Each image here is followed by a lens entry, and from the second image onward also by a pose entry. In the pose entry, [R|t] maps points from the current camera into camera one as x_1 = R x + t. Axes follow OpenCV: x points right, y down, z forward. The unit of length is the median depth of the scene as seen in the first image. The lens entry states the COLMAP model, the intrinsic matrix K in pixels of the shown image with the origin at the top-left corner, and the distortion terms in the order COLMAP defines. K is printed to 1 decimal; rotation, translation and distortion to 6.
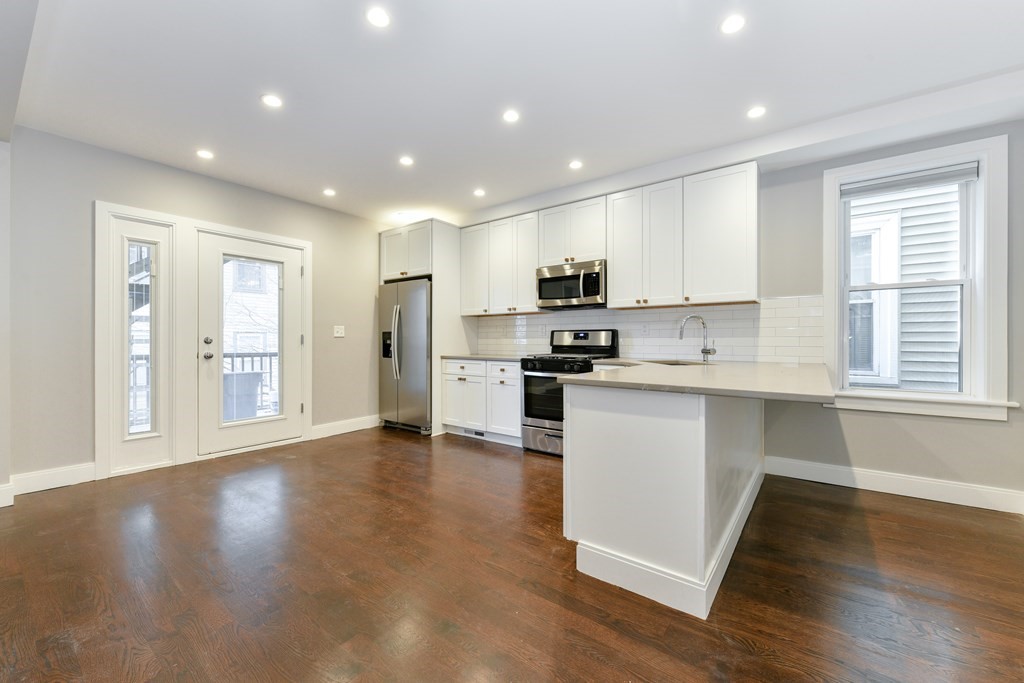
lens RADIAL K [[403.5, 0, 514.5], [0, 403.5, 341.0], [0, 0, 1]] dist [-0.000630, 0.000064]
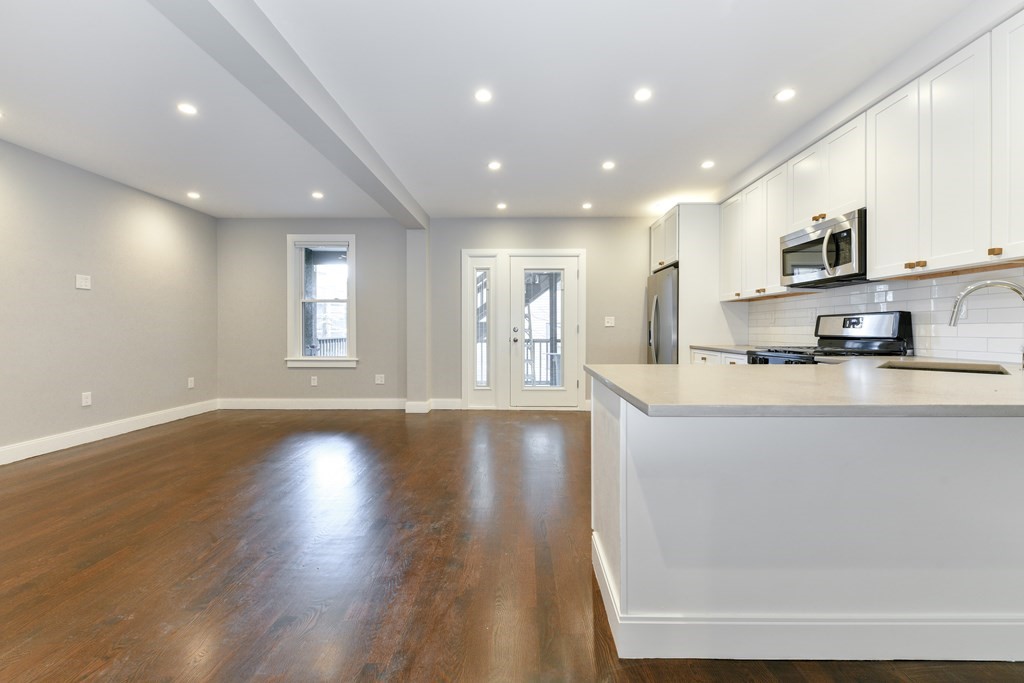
lens RADIAL K [[403.9, 0, 517.4], [0, 403.9, 334.4], [0, 0, 1]] dist [-0.000805, -0.000197]
pose [[0.586839, 0.008010, -0.809664, 0.406713], [0.000855, 0.999944, 0.010511, 0.000594], [0.809703, -0.006861, 0.586800, 0.130581]]
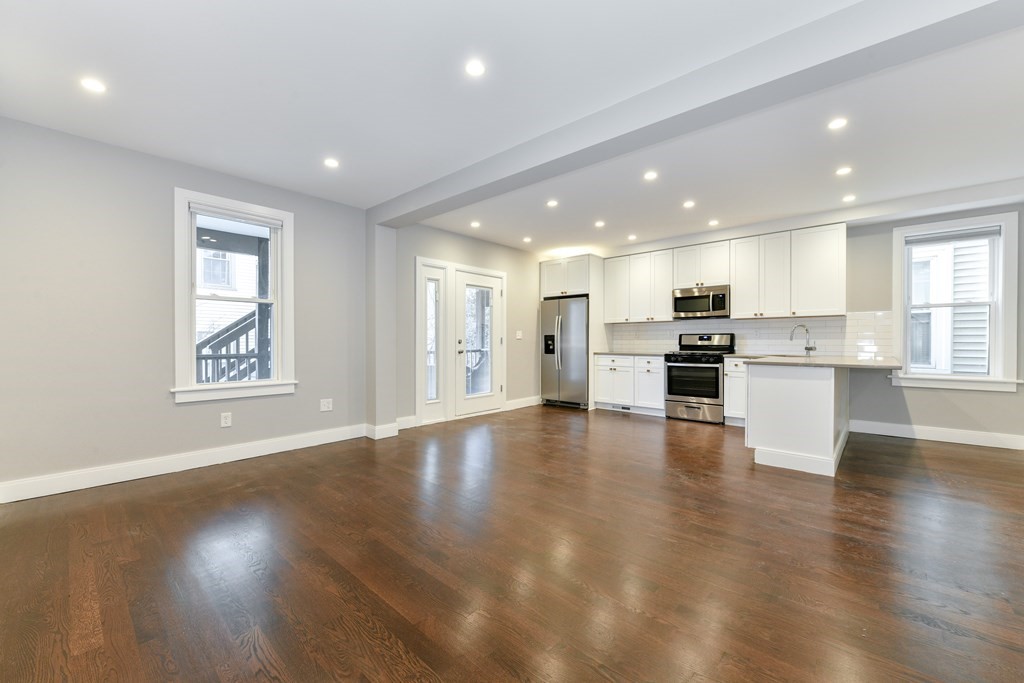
lens RADIAL K [[403.8, 0, 515.4], [0, 403.8, 344.6], [0, 0, 1]] dist [-0.003239, -0.000515]
pose [[0.996189, -0.000244, -0.087217, -0.384167], [0.000975, 0.999965, 0.008346, -0.002230], [0.087212, -0.008399, 0.996154, -0.471200]]
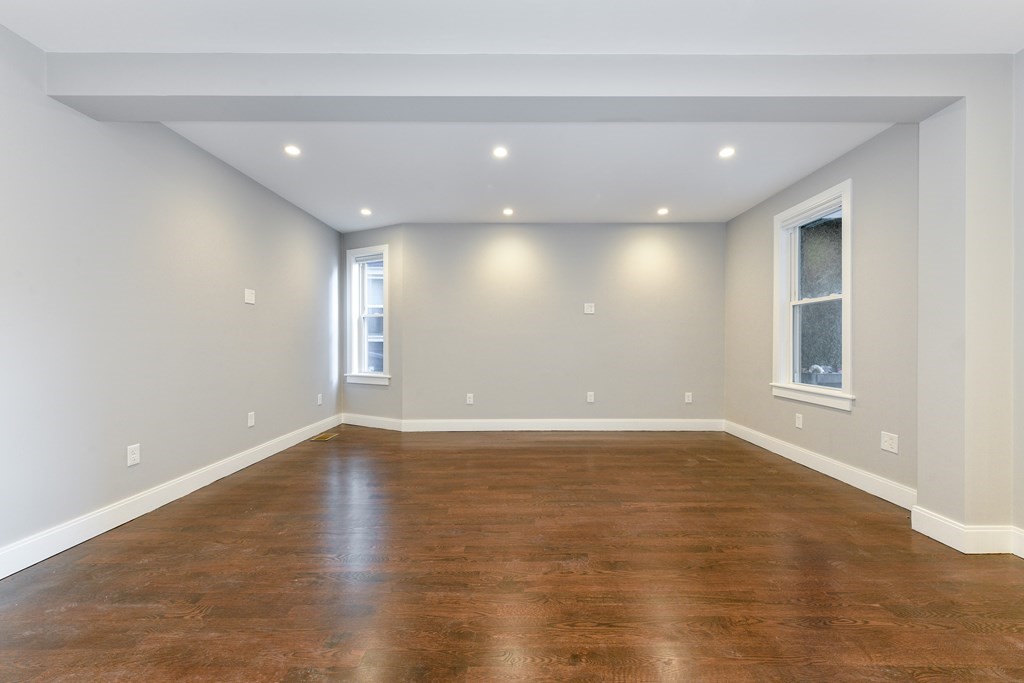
lens RADIAL K [[398.2, 0, 523.5], [0, 398.2, 346.7], [0, 0, 1]] dist [0.000955, 0.000015]
pose [[-0.801127, 0.002453, -0.598489, -0.056063], [-0.001104, 0.999984, 0.005576, -0.001295], [0.598493, 0.005128, -0.801111, 0.731039]]
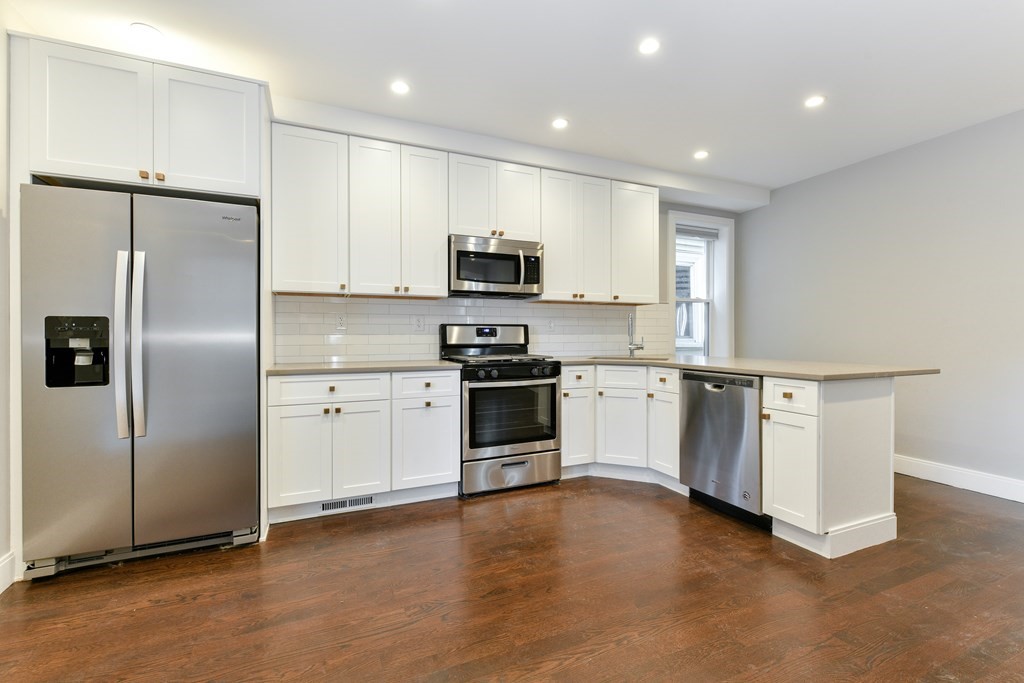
lens RADIAL K [[451.3, 0, 515.6], [0, 451.3, 336.5], [0, 0, 1]] dist [0.001502, -0.000293]
pose [[0.482360, -0.002826, 0.875968, -0.601210], [0.003036, 0.999994, 0.001554, -0.004827], [-0.875968, 0.001910, 0.482366, 0.550309]]
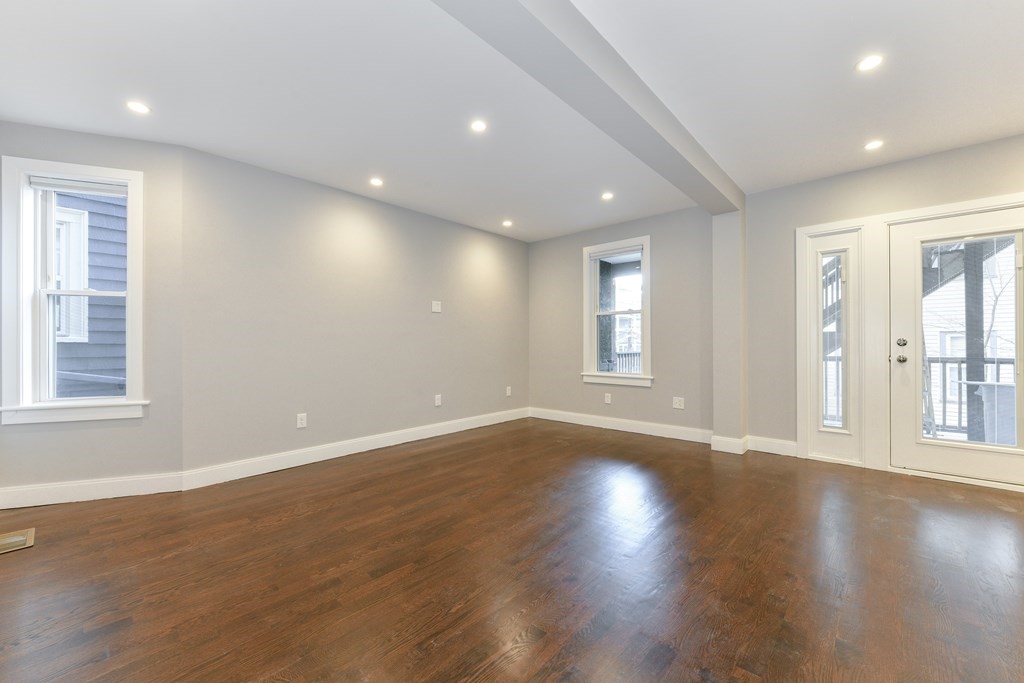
lens RADIAL K [[402.4, 0, 520.1], [0, 402.4, 344.0], [0, 0, 1]] dist [-0.002122, -0.000317]
pose [[-0.090426, -0.001142, -0.995903, 0.197580], [0.005193, 0.999985, -0.001618, -0.000565], [0.995890, -0.005318, -0.090419, 0.213562]]
